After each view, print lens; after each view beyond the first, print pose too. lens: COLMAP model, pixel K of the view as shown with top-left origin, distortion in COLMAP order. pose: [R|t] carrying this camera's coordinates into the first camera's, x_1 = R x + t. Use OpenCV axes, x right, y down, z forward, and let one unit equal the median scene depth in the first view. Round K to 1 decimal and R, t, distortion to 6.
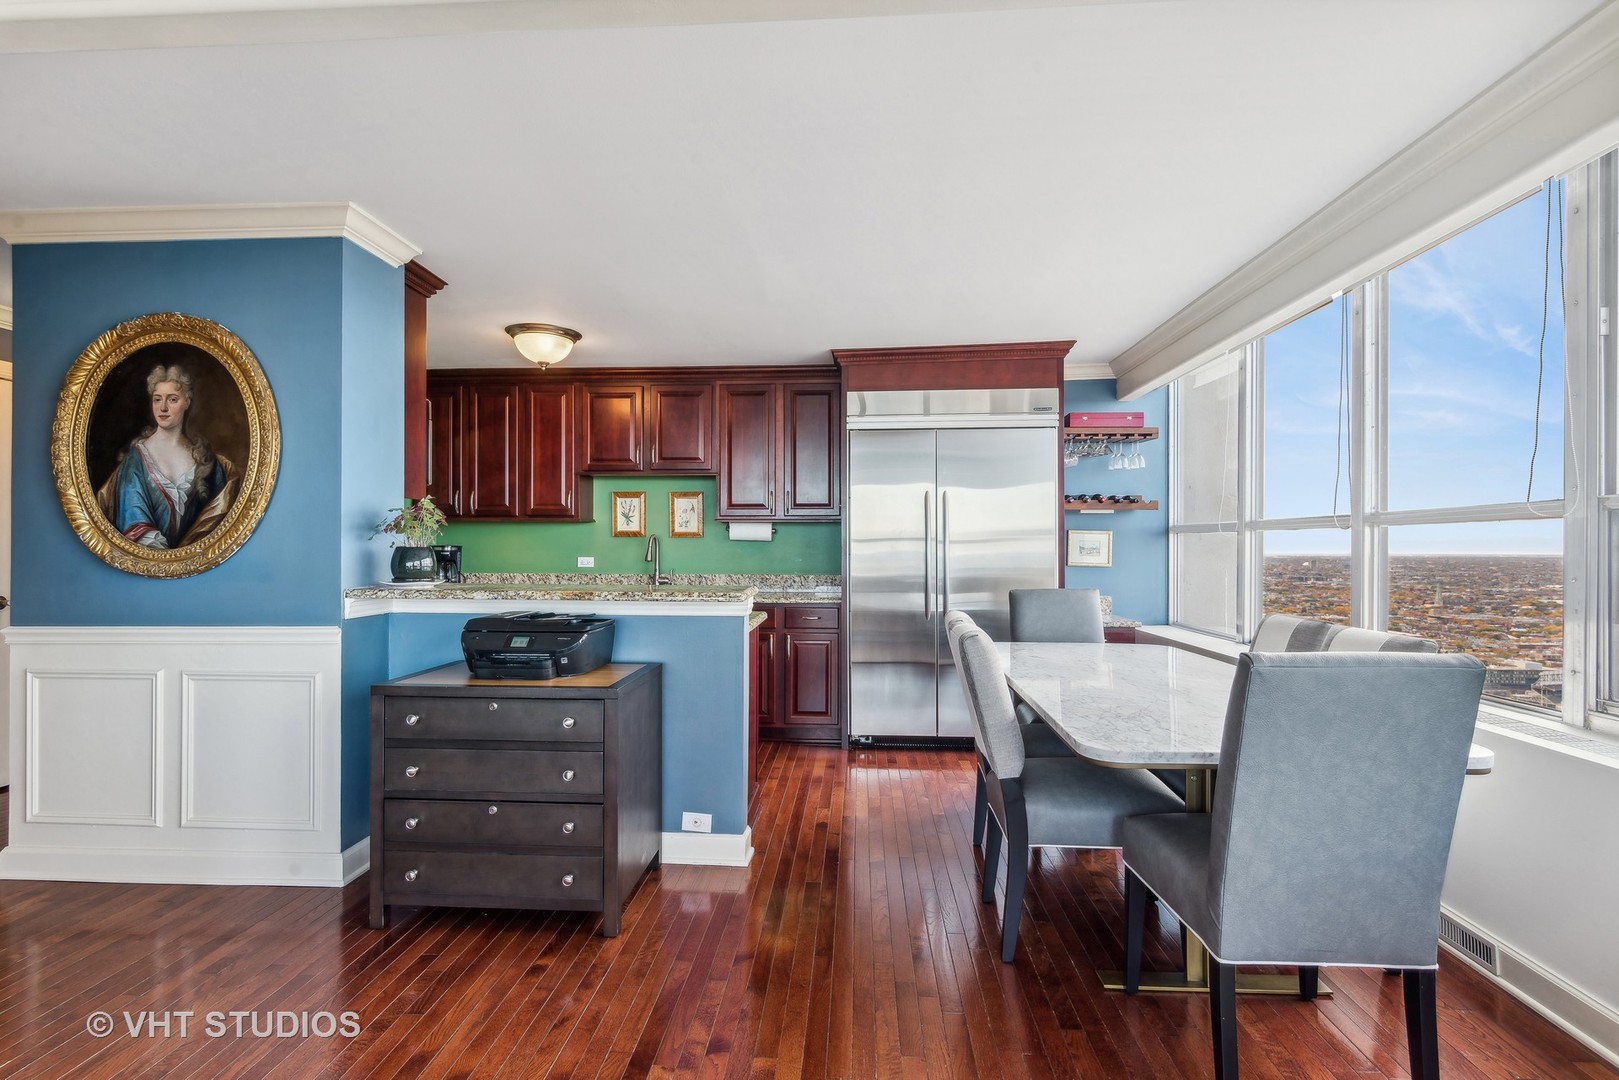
lens RADIAL K [[802.1, 0, 809.5], [0, 802.1, 540.0], [0, 0, 1]] dist [0.005181, -0.001253]
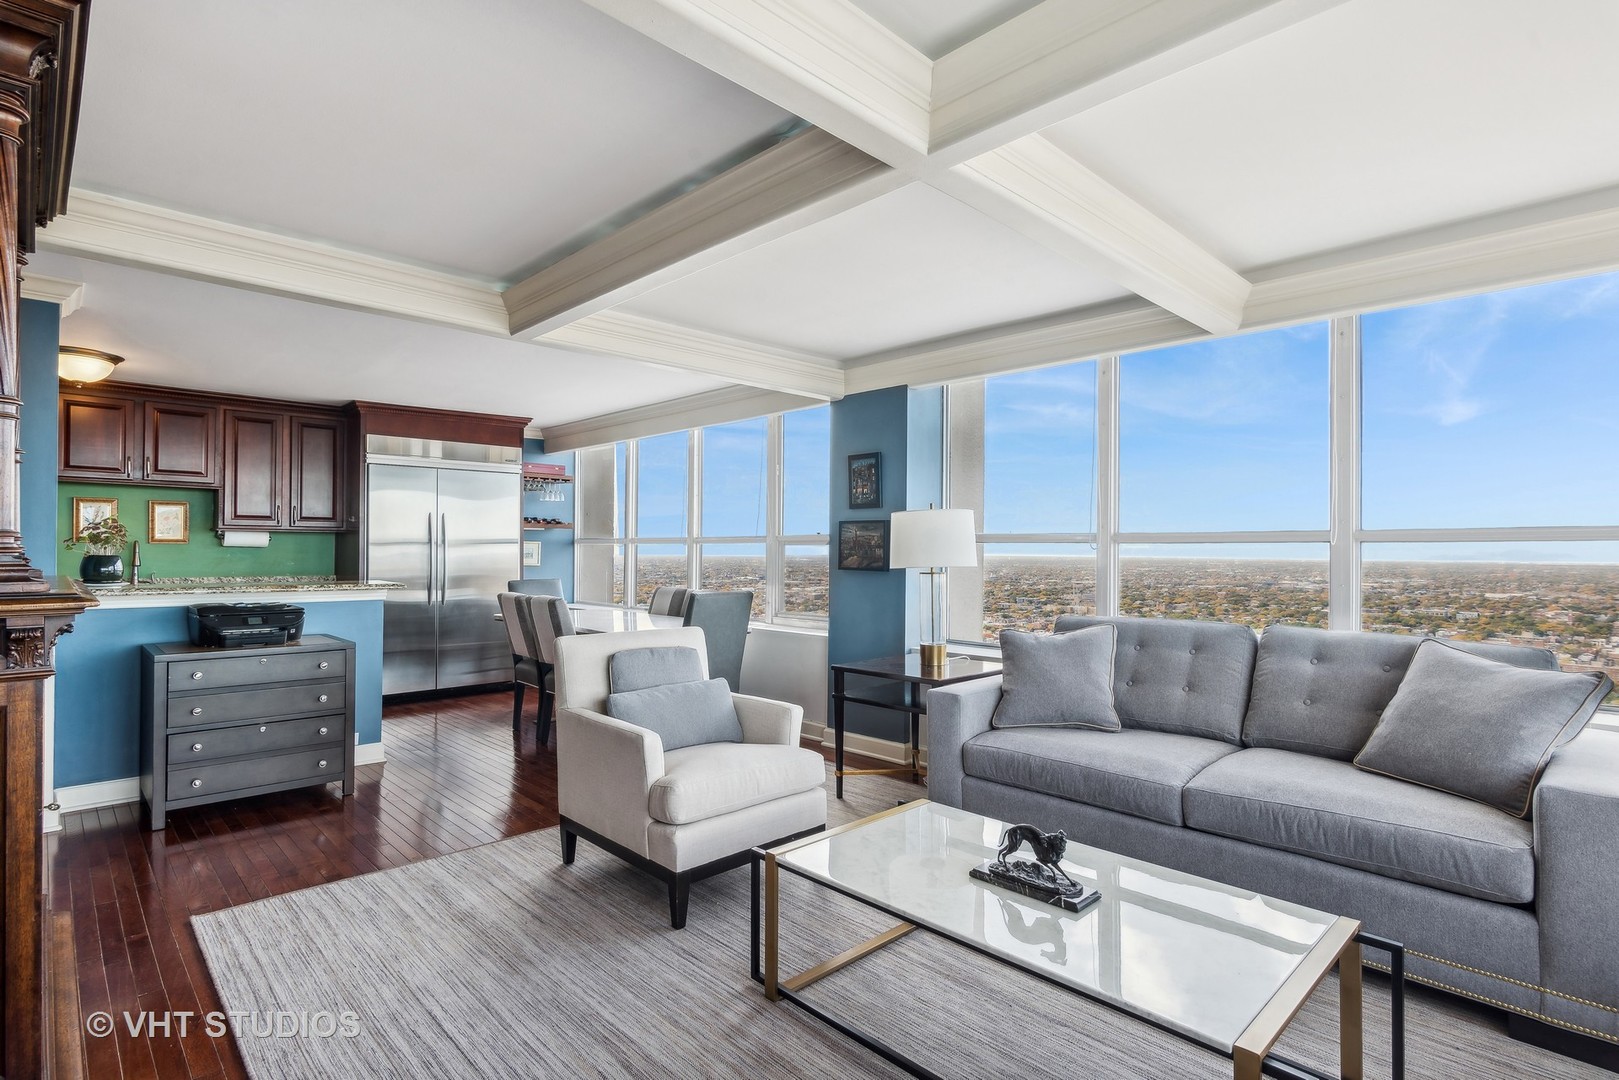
lens RADIAL K [[802.1, 0, 809.5], [0, 802.1, 540.0], [0, 0, 1]] dist [0.005181, -0.001253]
pose [[0.673012, 0.011771, 0.739538, -0.402067], [-0.010908, 0.999923, -0.005989, -0.011638], [-0.739552, -0.004036, 0.673088, -0.381664]]
